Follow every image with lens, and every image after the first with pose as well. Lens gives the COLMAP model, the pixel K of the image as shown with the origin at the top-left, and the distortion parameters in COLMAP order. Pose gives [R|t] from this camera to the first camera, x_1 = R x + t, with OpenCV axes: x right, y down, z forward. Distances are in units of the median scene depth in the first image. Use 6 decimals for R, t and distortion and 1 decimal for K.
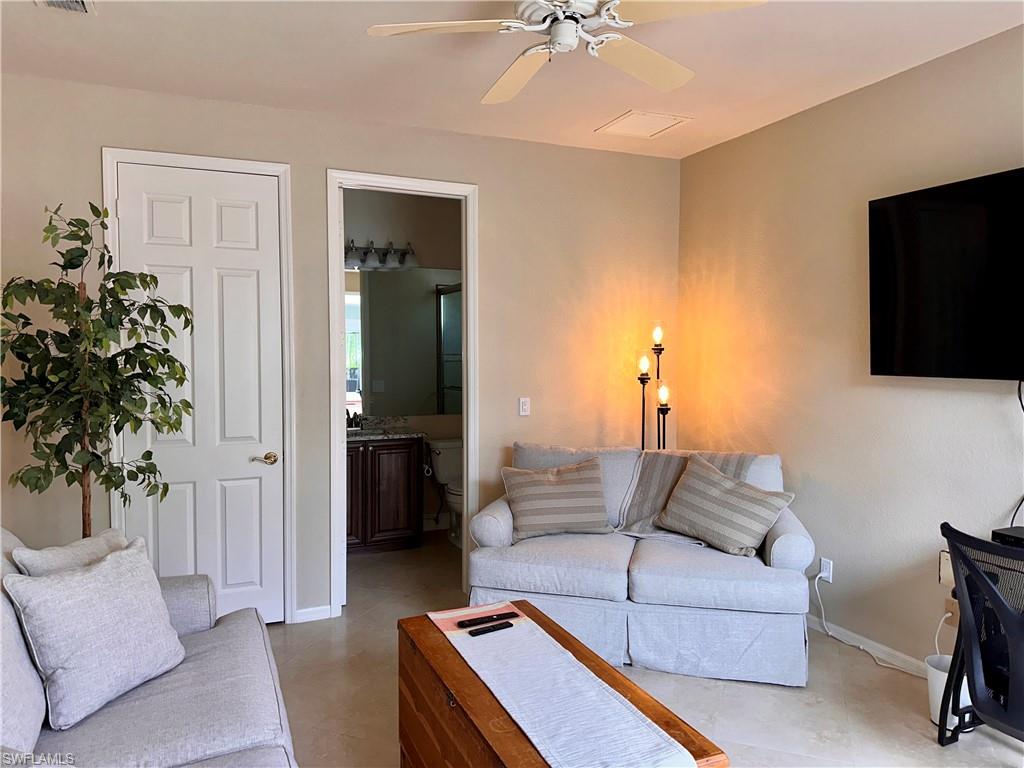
lens RADIAL K [[723.2, 0, 512.0], [0, 723.2, 384.0], [0, 0, 1]] dist [0.129743, -0.118629]
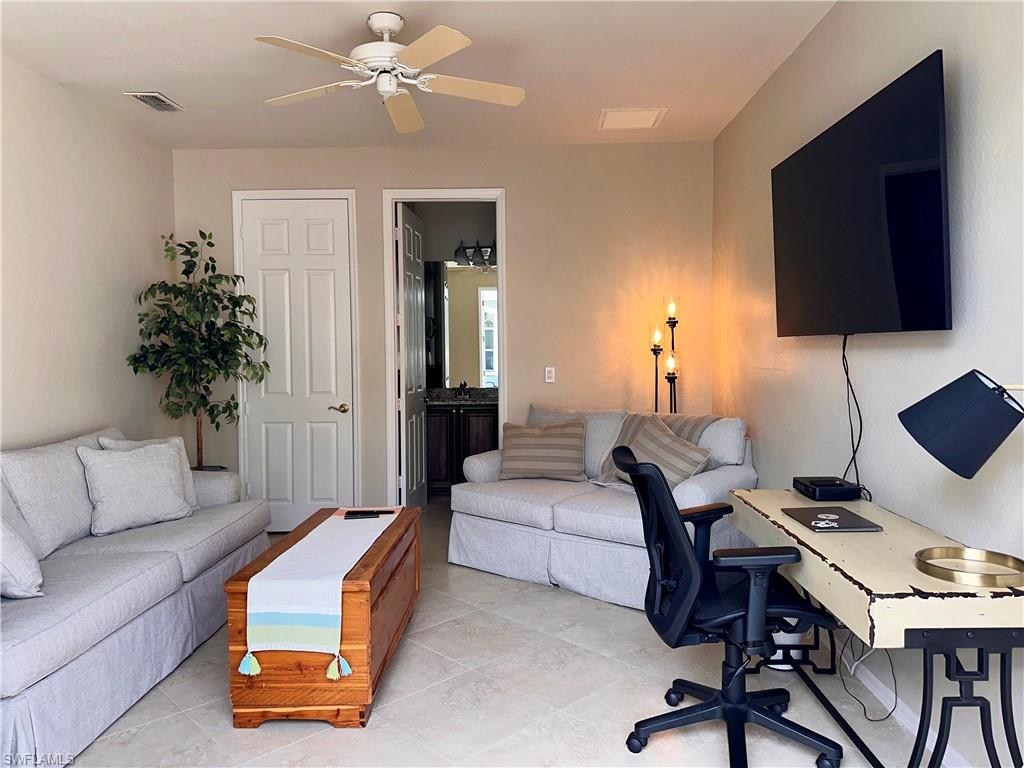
lens RADIAL K [[723.2, 0, 512.0], [0, 723.2, 384.0], [0, 0, 1]] dist [0.129743, -0.118629]
pose [[0.905545, 0.010877, -0.424111, 0.526496], [-0.009500, 0.999941, 0.005361, 0.046781], [0.424144, -0.000825, 0.905595, -0.084793]]
